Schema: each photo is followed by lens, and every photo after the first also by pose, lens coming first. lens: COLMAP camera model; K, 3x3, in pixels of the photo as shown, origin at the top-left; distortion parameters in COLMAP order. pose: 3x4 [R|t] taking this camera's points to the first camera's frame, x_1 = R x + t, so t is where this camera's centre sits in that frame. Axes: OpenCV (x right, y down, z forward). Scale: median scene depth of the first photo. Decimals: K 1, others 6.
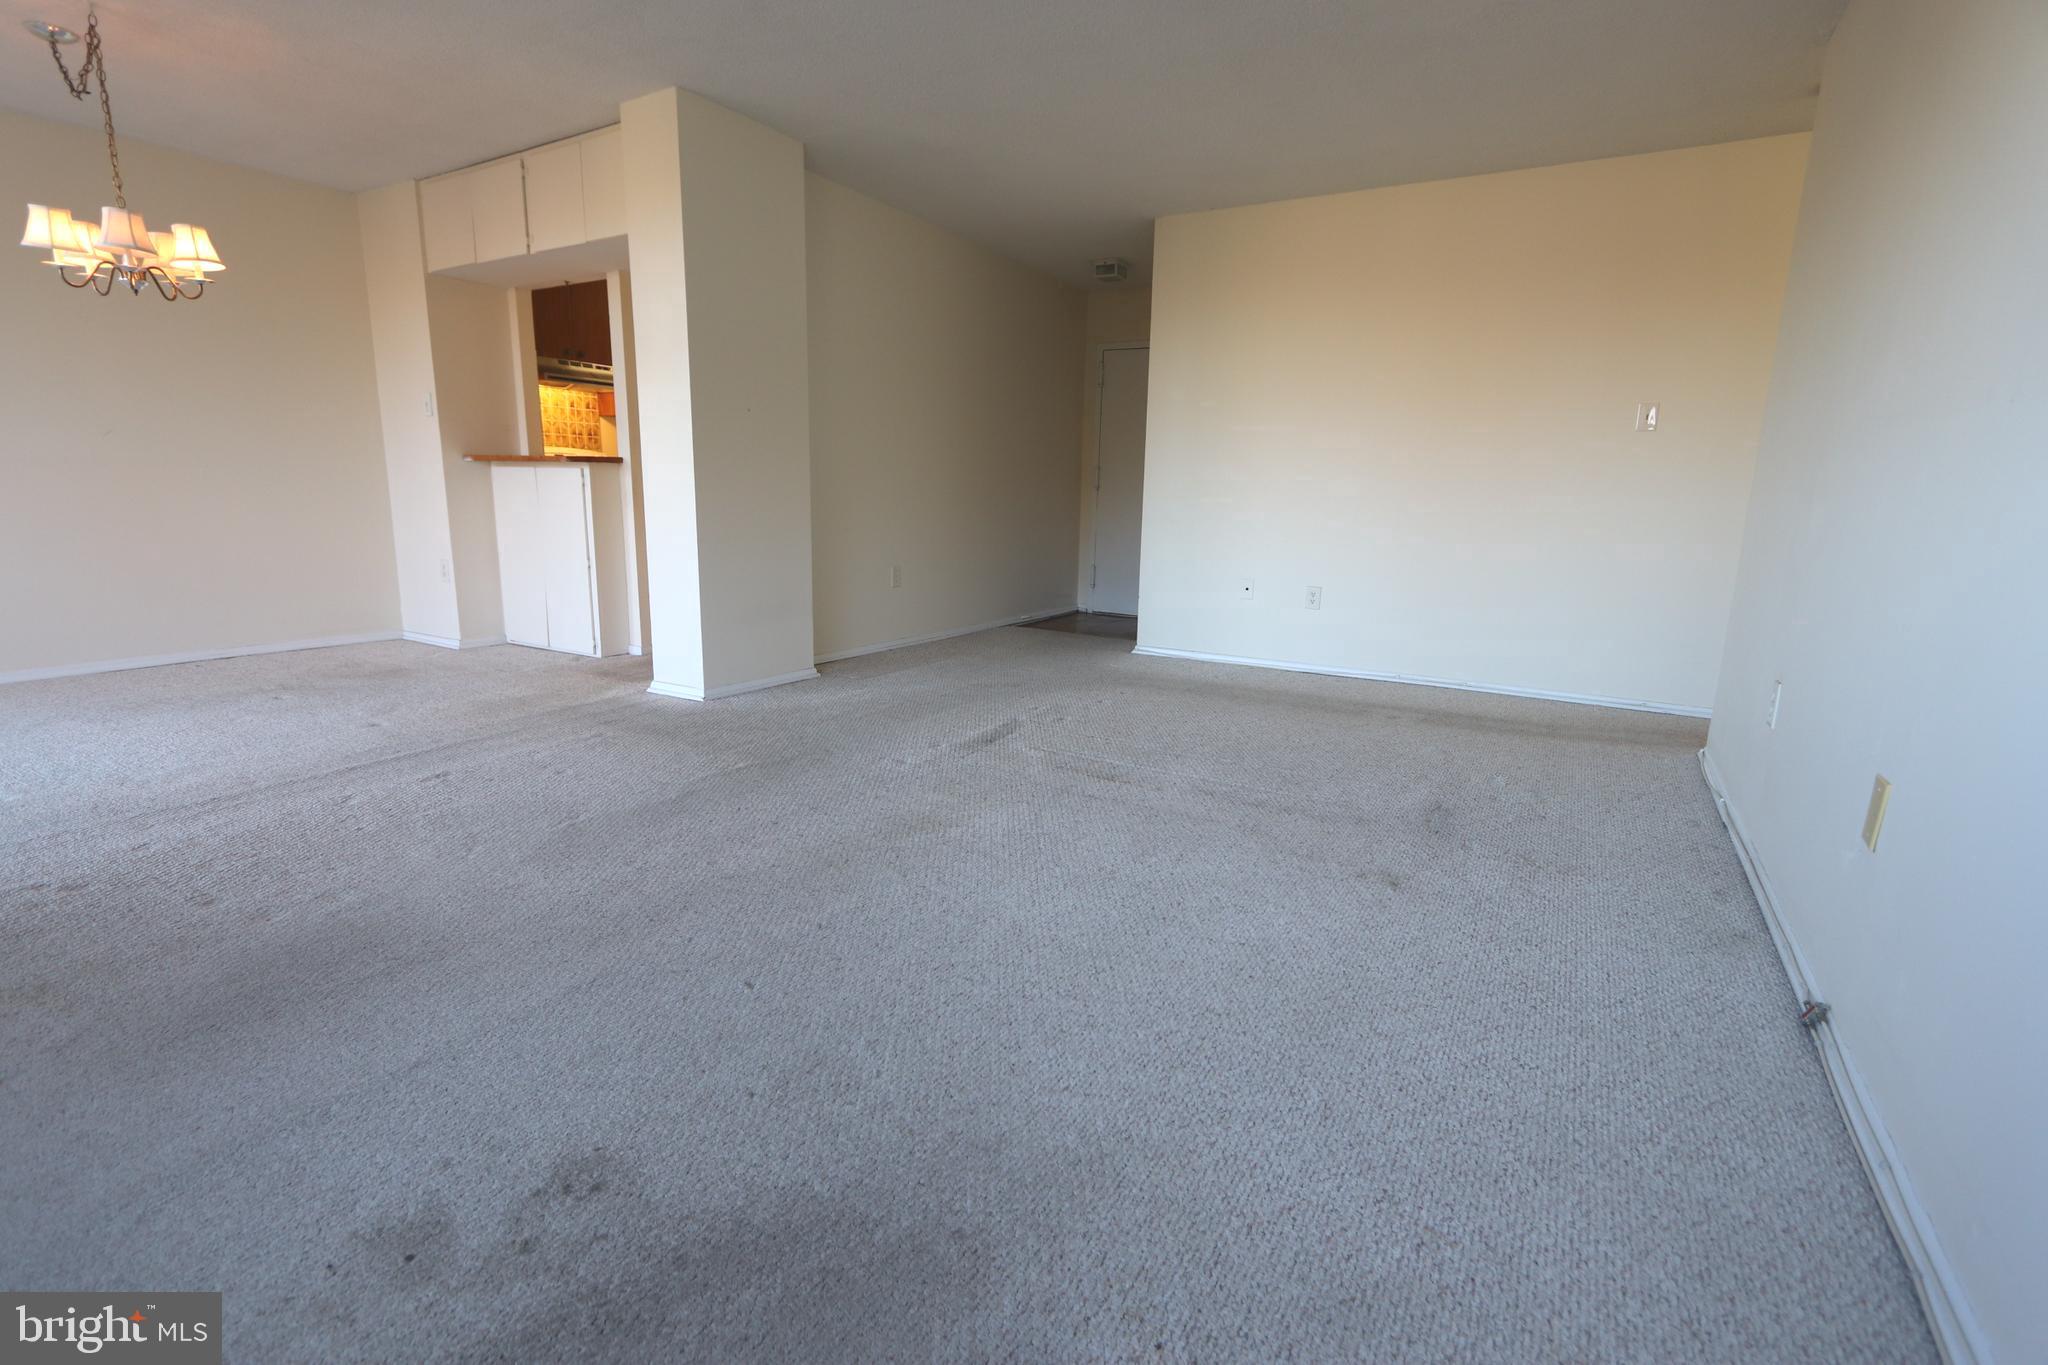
lens RADIAL K [[951.2, 0, 1009.9], [0, 951.2, 681.2], [0, 0, 1]] dist [-0.014451, 0.000492]
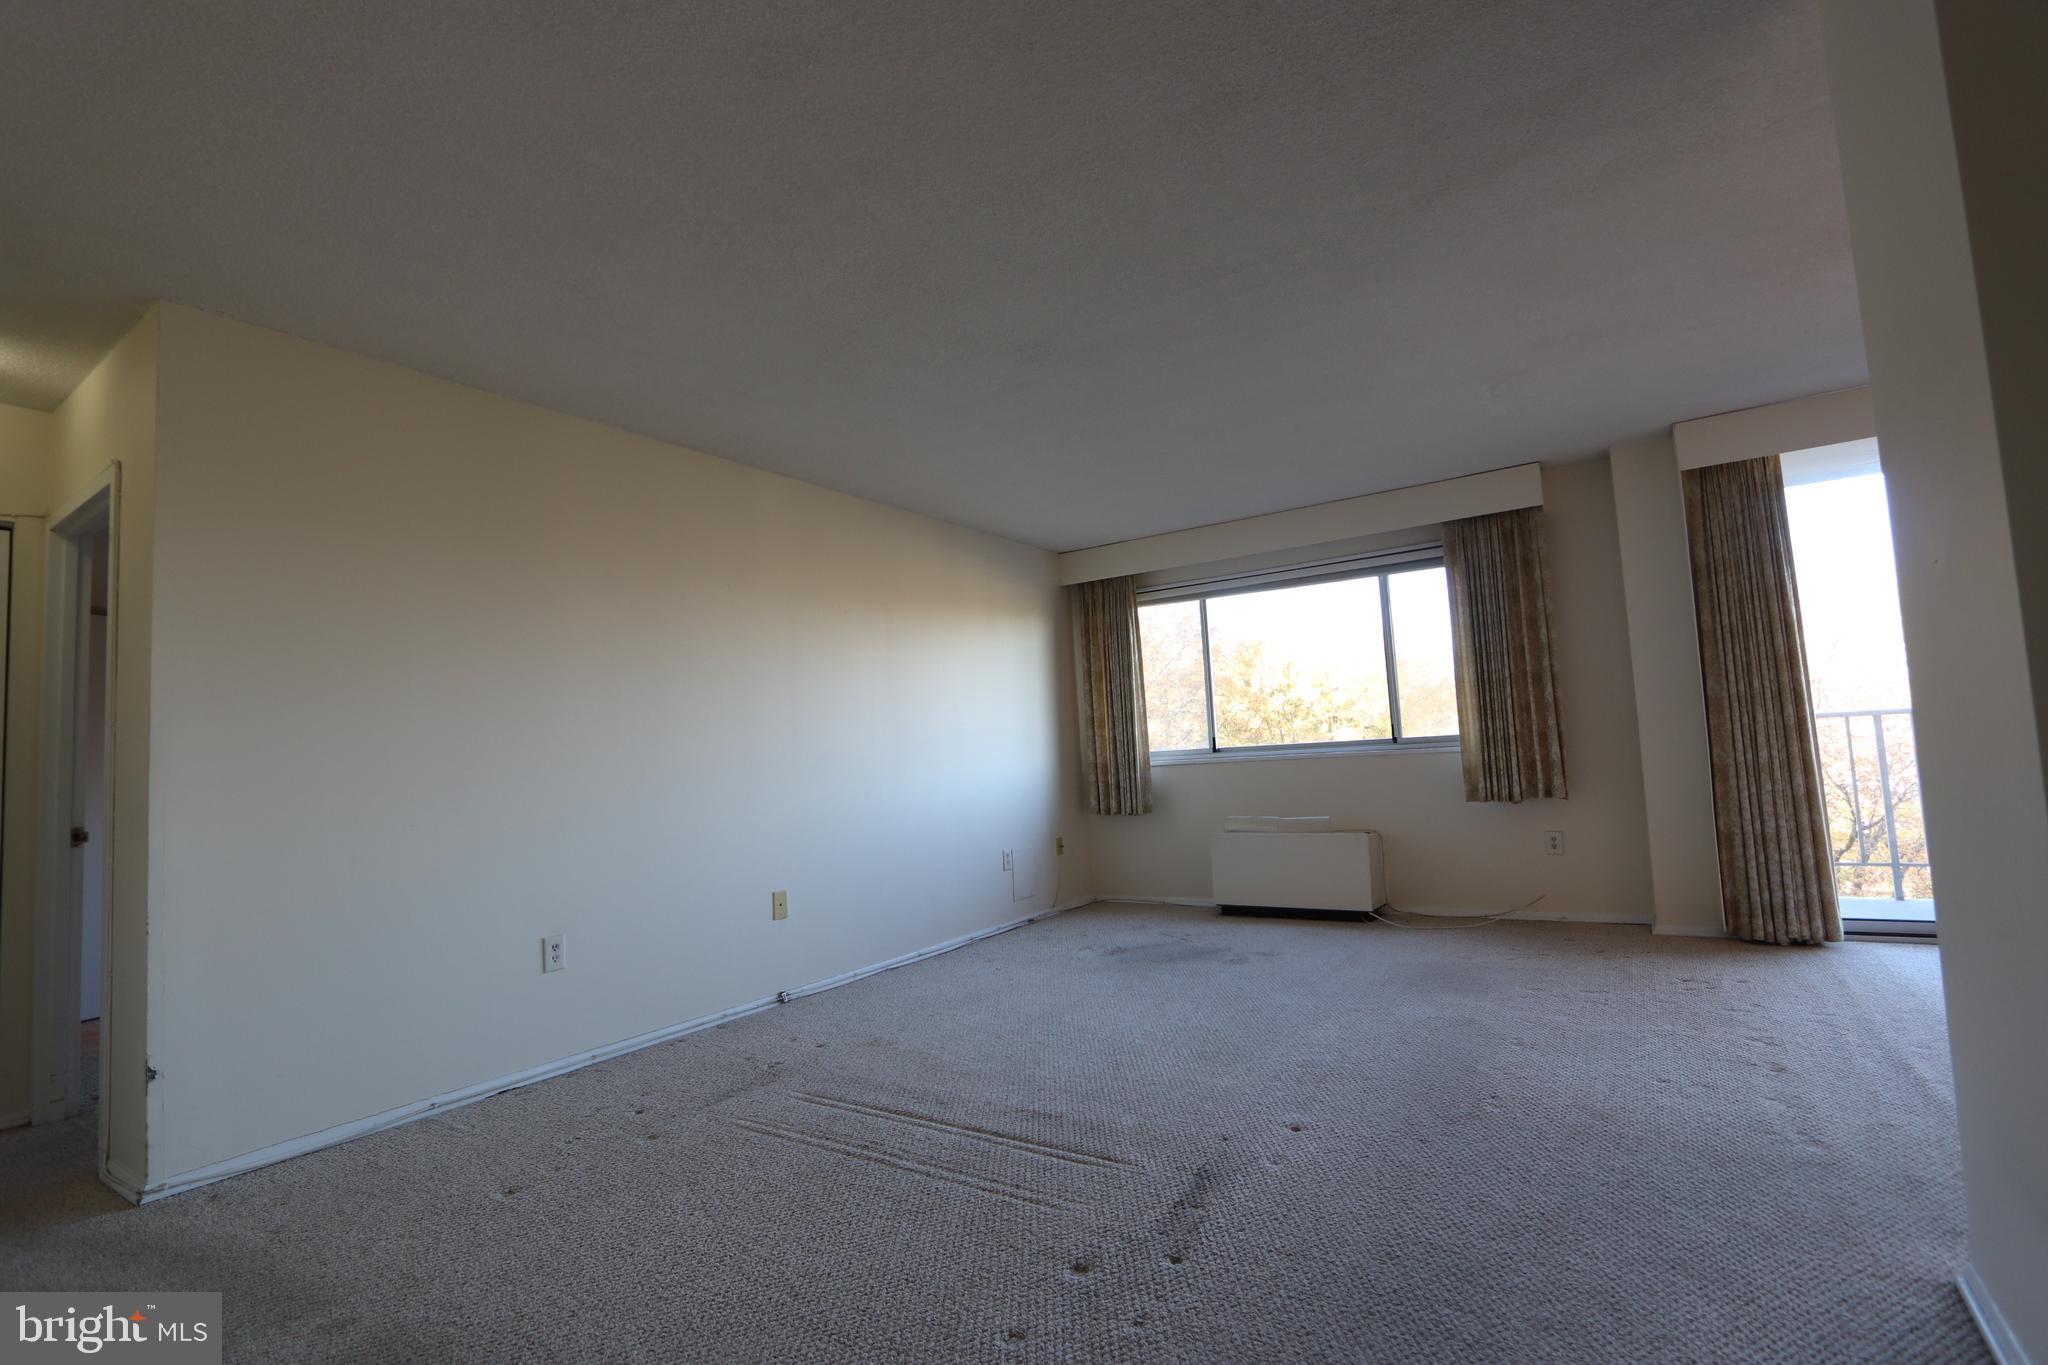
lens RADIAL K [[941.7, 0, 1011.3], [0, 941.7, 684.9], [0, 0, 1]] dist [-0.015131, 0.000630]
pose [[-0.998139, 0.039351, 0.046587, 0.074737], [0.044957, 0.990991, 0.126158, -0.418488], [-0.041203, 0.128018, -0.990916, 1.908697]]
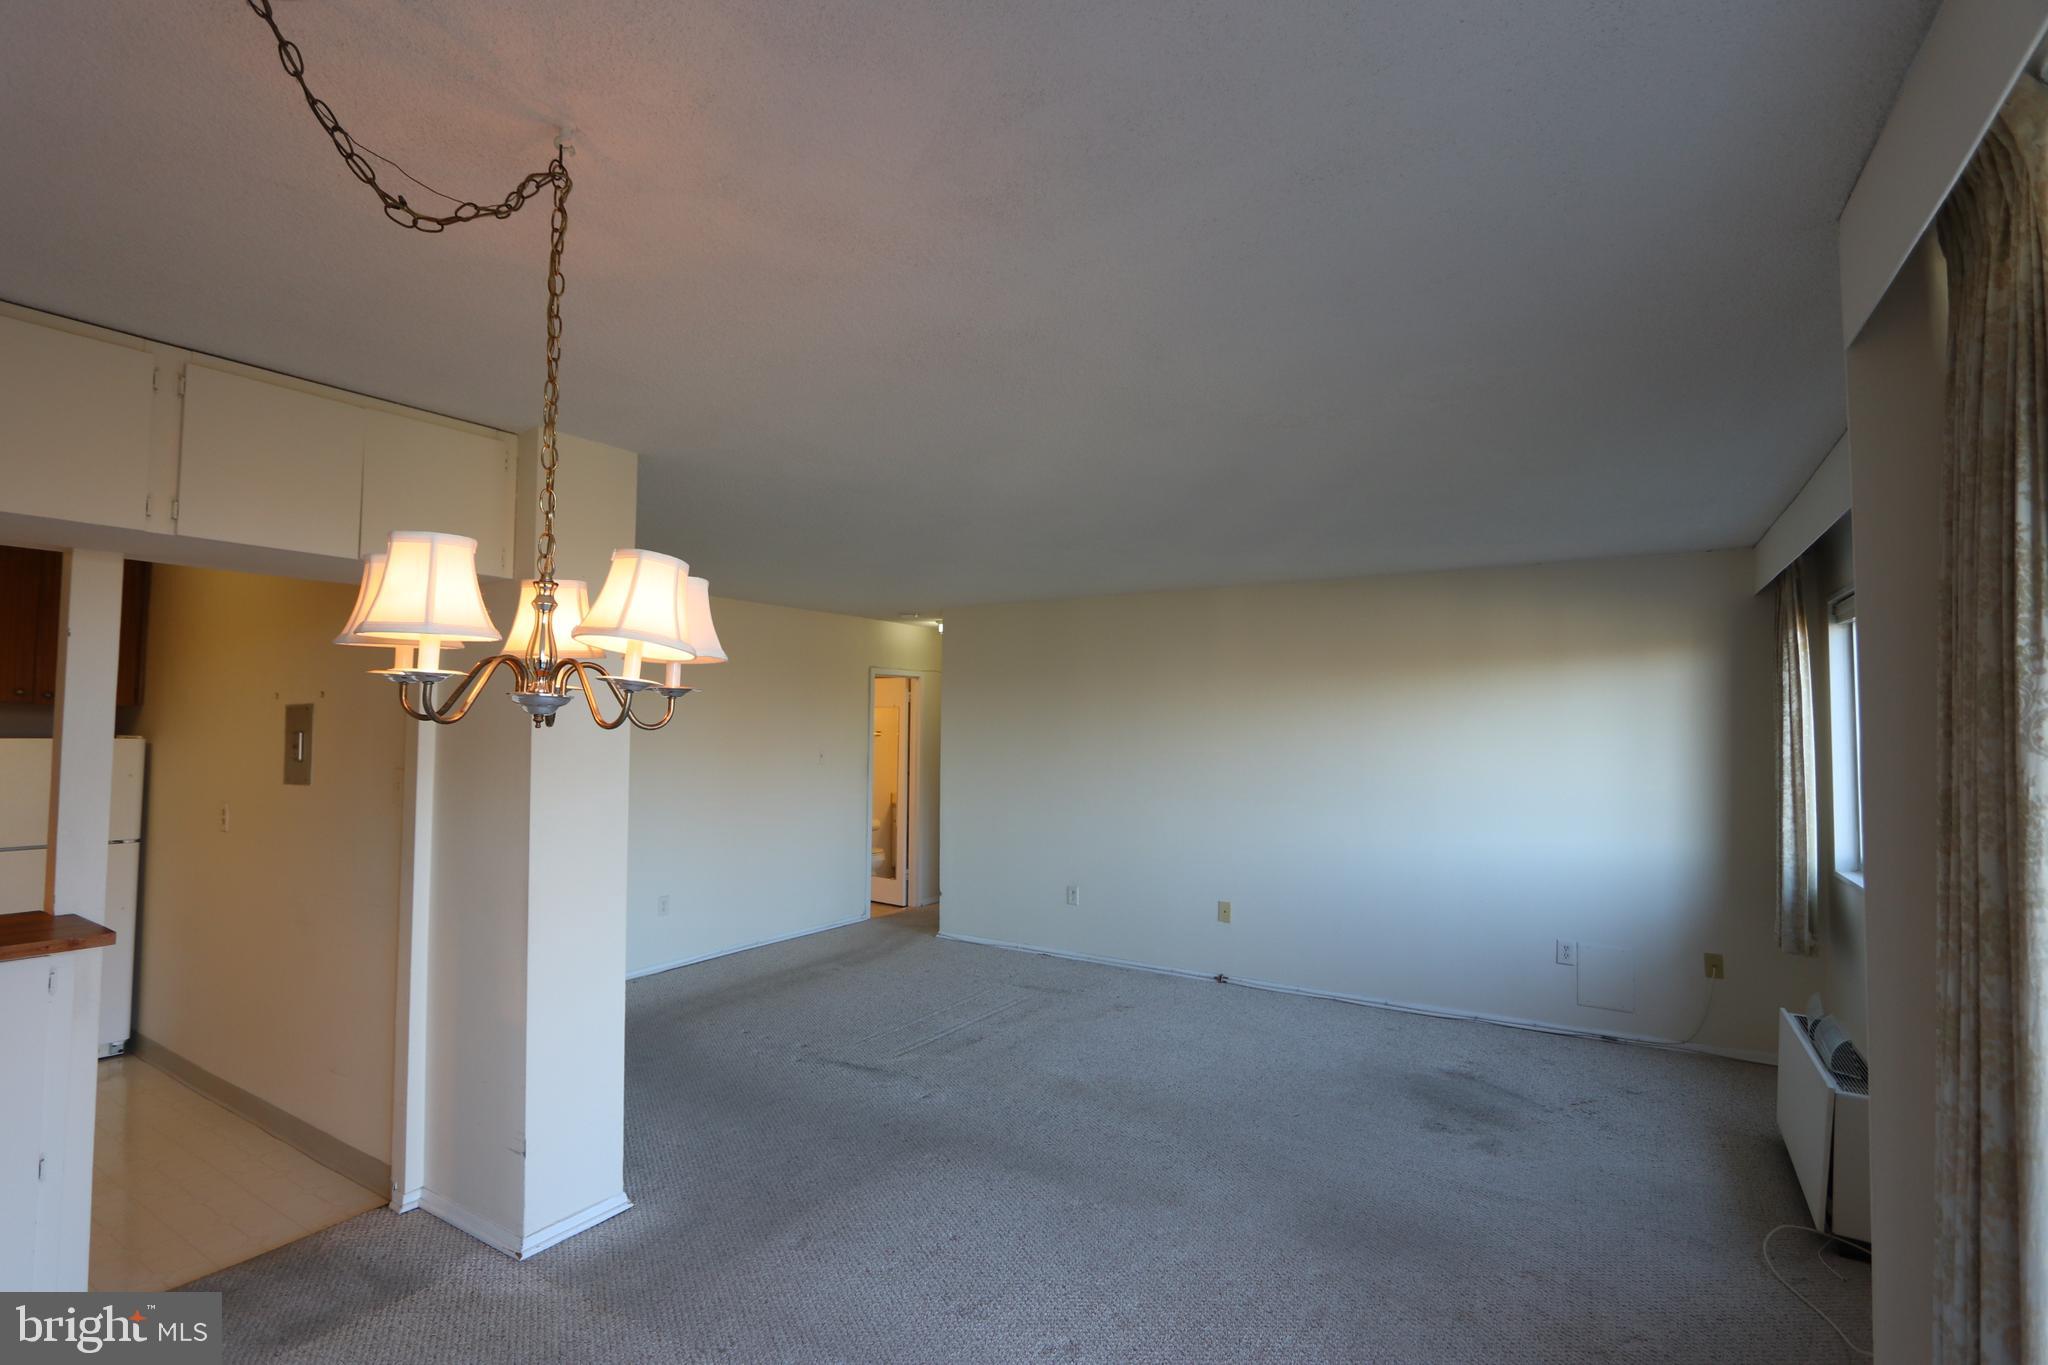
lens RADIAL K [[941.7, 0, 1011.3], [0, 941.7, 684.9], [0, 0, 1]] dist [-0.015131, 0.000630]
pose [[0.022322, 0.027749, 0.999366, -1.463683], [0.196003, 0.980094, -0.031592, -0.408883], [-0.980349, 0.196584, 0.016439, 0.859909]]
